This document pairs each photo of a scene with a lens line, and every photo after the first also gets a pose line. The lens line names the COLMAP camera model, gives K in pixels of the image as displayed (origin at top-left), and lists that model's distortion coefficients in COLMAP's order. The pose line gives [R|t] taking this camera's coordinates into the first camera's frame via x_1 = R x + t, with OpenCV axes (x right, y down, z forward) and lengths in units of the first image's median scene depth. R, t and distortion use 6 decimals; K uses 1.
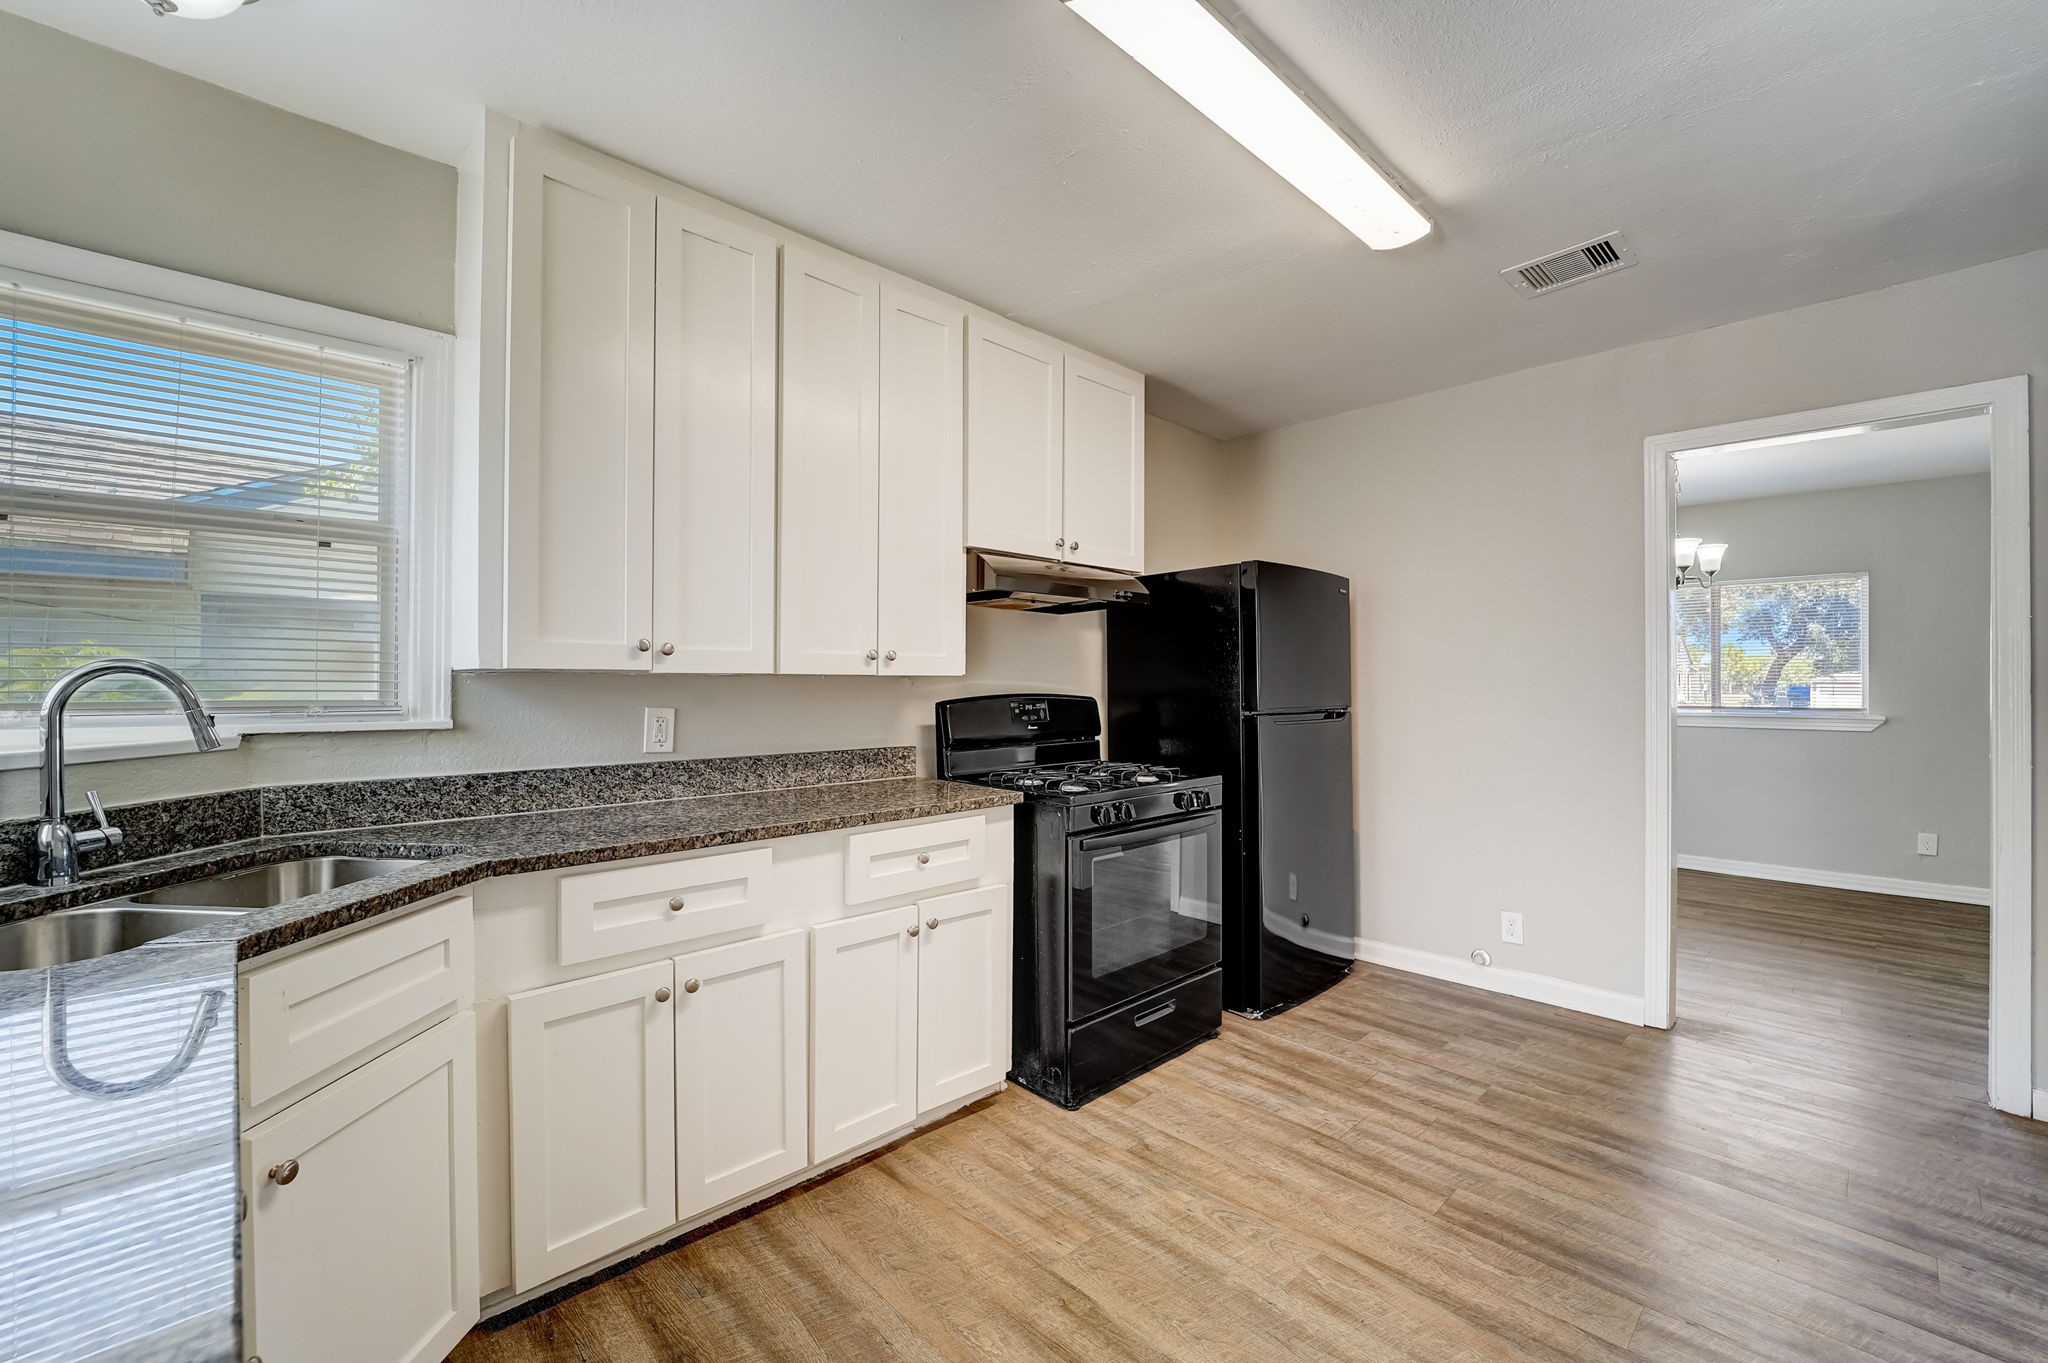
lens RADIAL K [[836.6, 0, 1027.4], [0, 836.6, 678.9], [0, 0, 1]] dist [-0.024235, 0.000133]
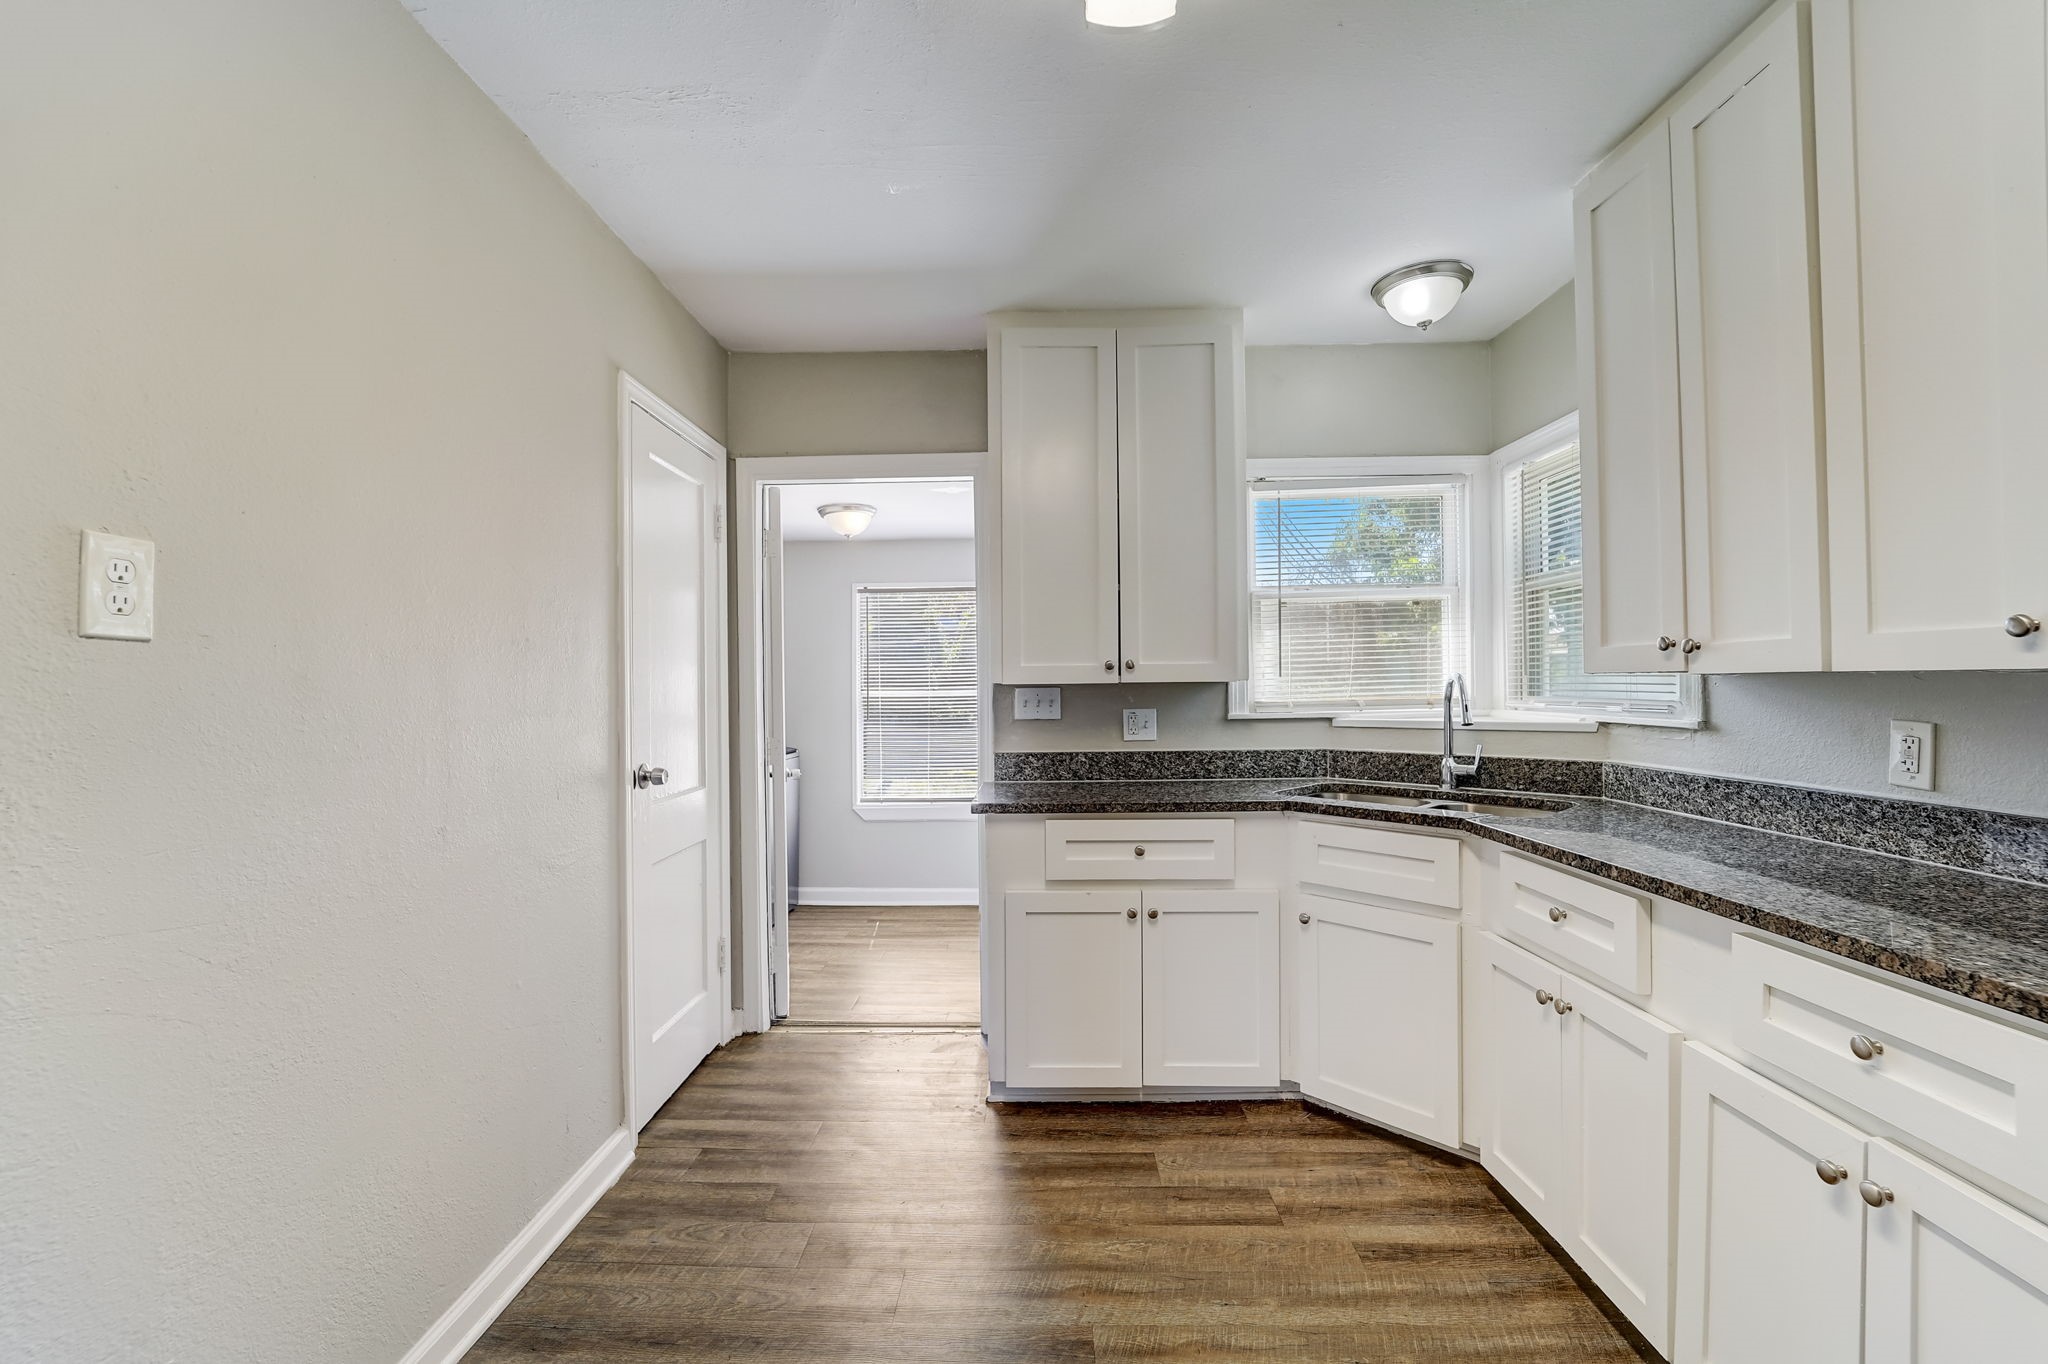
lens RADIAL K [[836.6, 0, 1021.8], [0, 836.6, 682.9], [0, 0, 1]] dist [-0.024235, 0.000133]
pose [[-0.705560, 0.002293, -0.708646, 0.642309], [0.009931, 0.999929, -0.006652, 0.000386], [0.708581, -0.011731, -0.705532, 1.136228]]
